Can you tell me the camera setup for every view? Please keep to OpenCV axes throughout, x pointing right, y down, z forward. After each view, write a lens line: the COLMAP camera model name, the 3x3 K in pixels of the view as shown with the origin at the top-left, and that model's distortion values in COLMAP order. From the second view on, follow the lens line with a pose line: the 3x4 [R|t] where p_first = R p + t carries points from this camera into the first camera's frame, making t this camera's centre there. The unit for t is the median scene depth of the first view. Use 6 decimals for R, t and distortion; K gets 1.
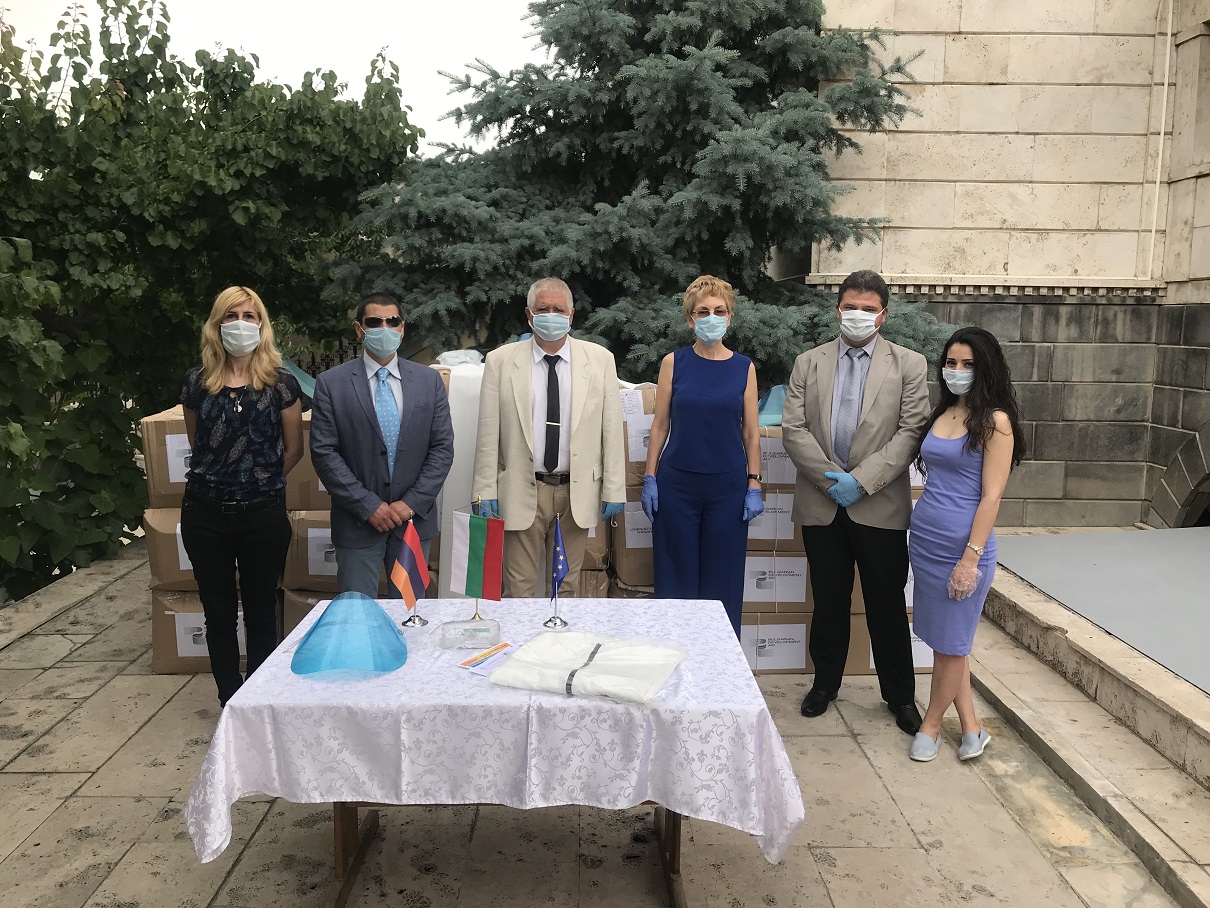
lens RADIAL K [[965.2, 0, 594.8], [0, 965.2, 398.3], [0, 0, 1]] dist [0.012700, 0.004289]
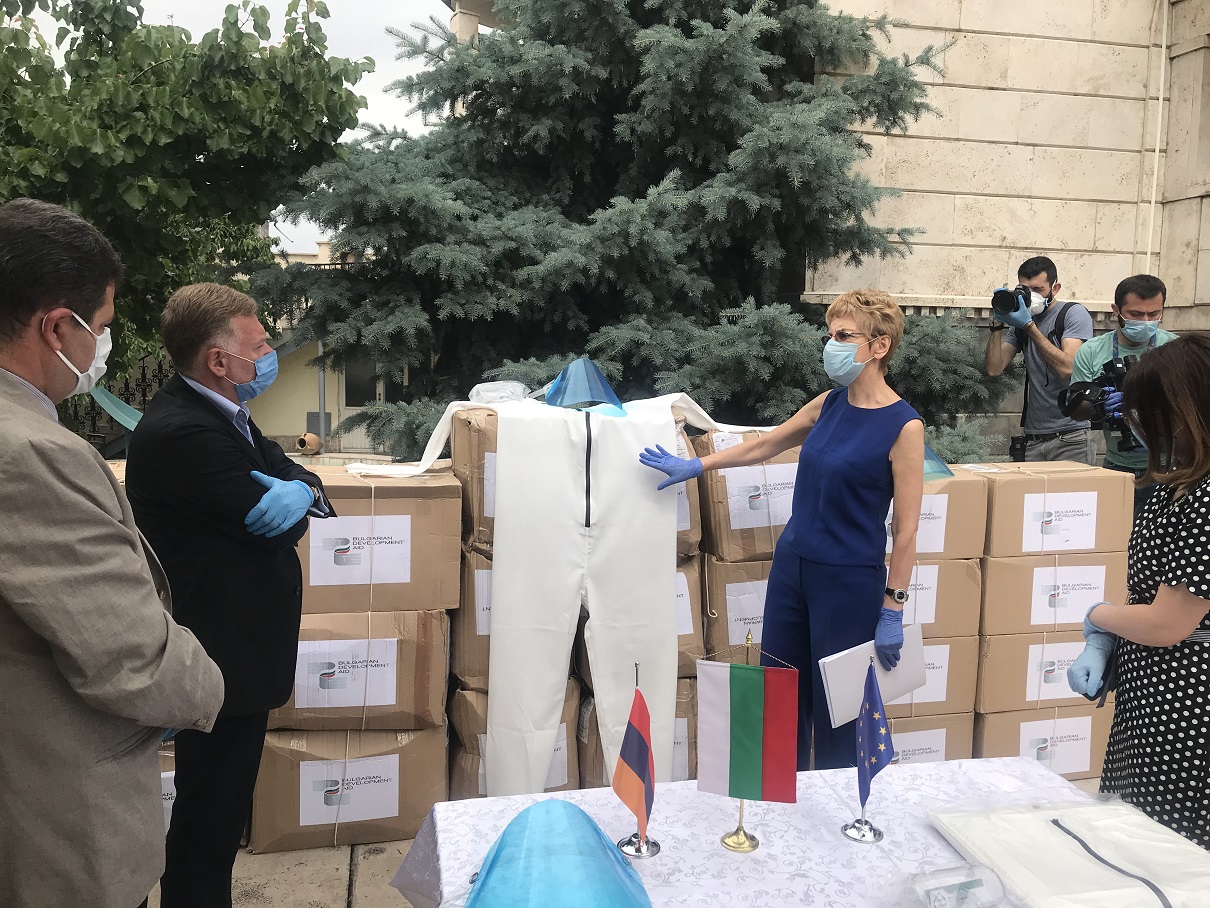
lens RADIAL K [[982.8, 0, 612.3], [0, 982.8, 417.0], [0, 0, 1]] dist [0.012072, 0.002516]
pose [[0.981620, -0.007211, 0.190712, -0.143171], [0.008472, 0.999947, -0.005797, -0.013360], [-0.190660, 0.007307, 0.981629, 0.181879]]
